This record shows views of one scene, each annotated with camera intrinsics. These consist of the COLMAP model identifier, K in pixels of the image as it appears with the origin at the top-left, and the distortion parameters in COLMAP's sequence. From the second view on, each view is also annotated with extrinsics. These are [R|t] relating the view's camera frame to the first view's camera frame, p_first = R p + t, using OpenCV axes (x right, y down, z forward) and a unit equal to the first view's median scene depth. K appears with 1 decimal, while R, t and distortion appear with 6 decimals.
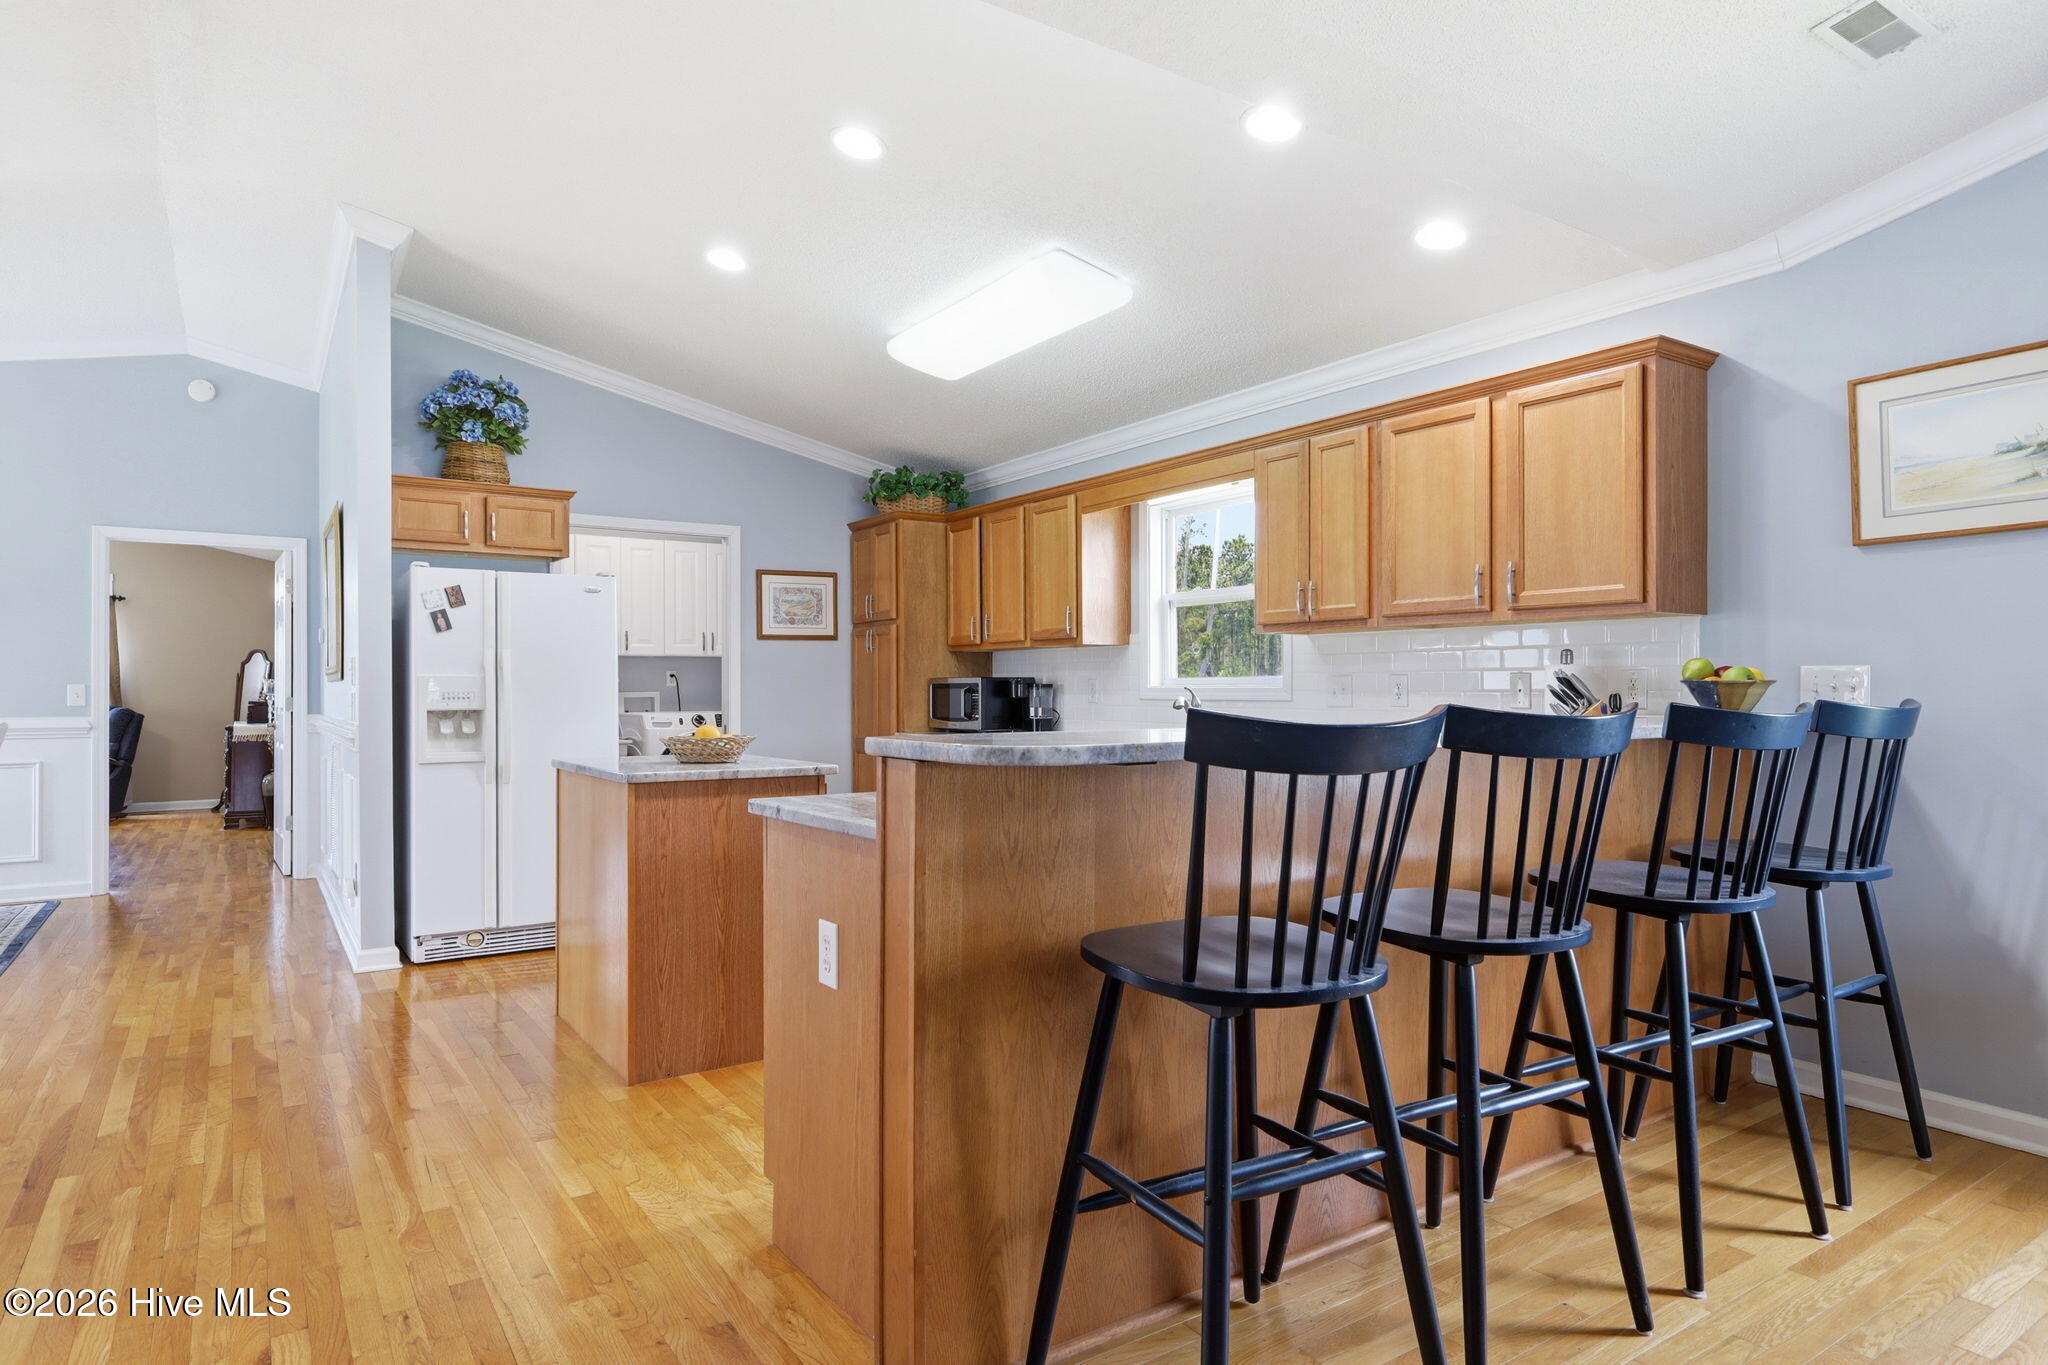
lens RADIAL K [[1153.8, 0, 1019.3], [0, 1153.8, 698.6], [0, 0, 1]] dist [-0.008454, -0.000612]
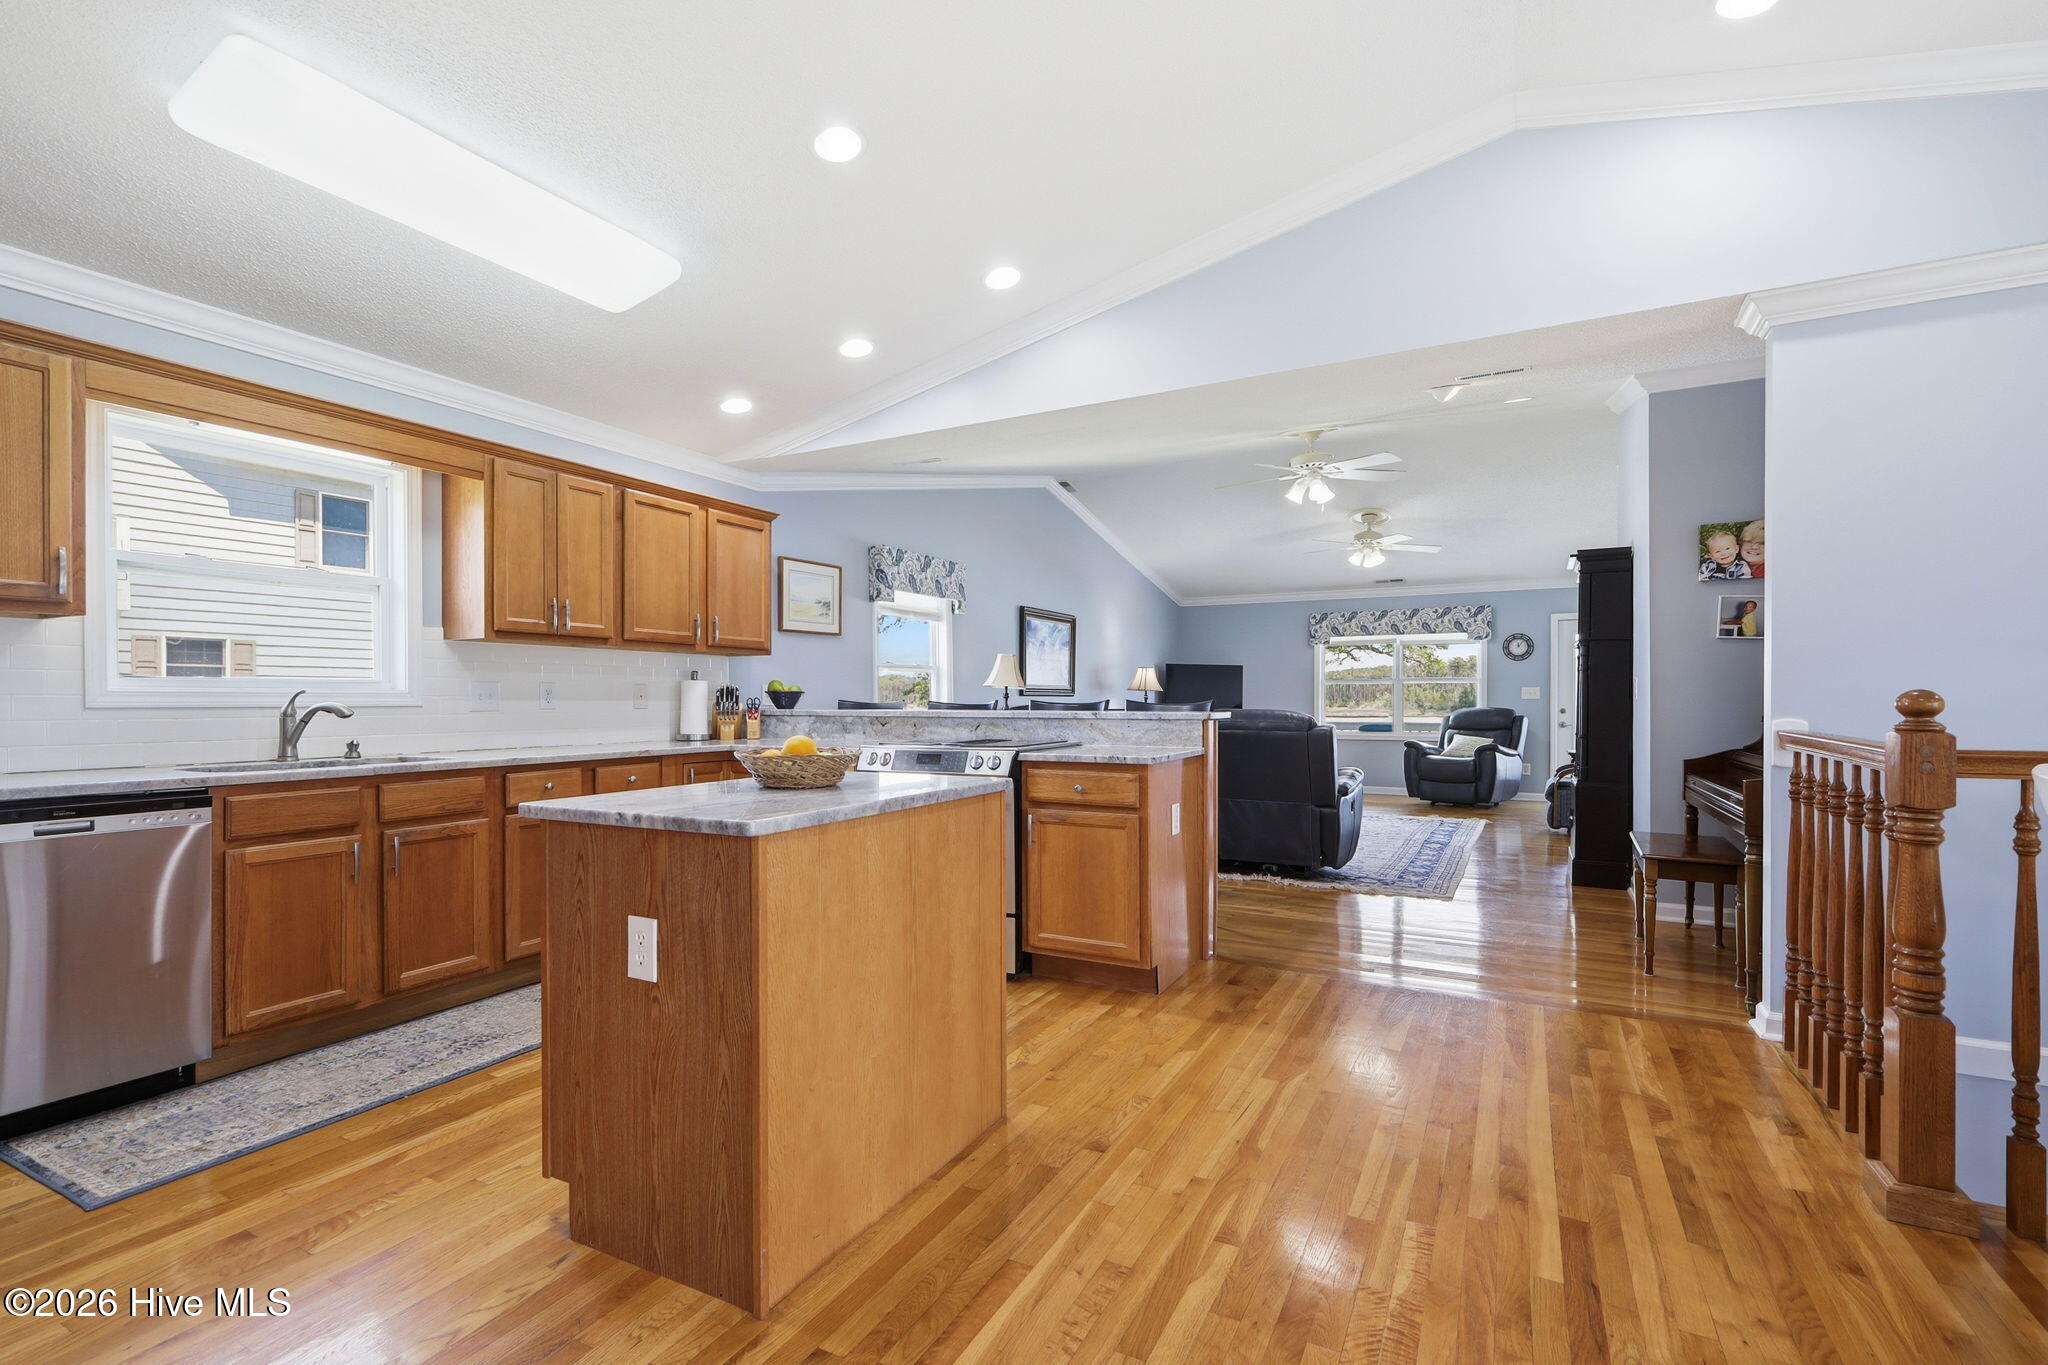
lens RADIAL K [[920.4, 0, 1049.1], [0, 920.4, 703.2], [0, 0, 1]] dist [0.004022, -0.001680]
pose [[-0.485024, -0.000864, 0.874500, -0.604812], [0.009720, 0.999932, 0.006379, -0.000437], [-0.874447, 0.011594, -0.484983, 0.798049]]
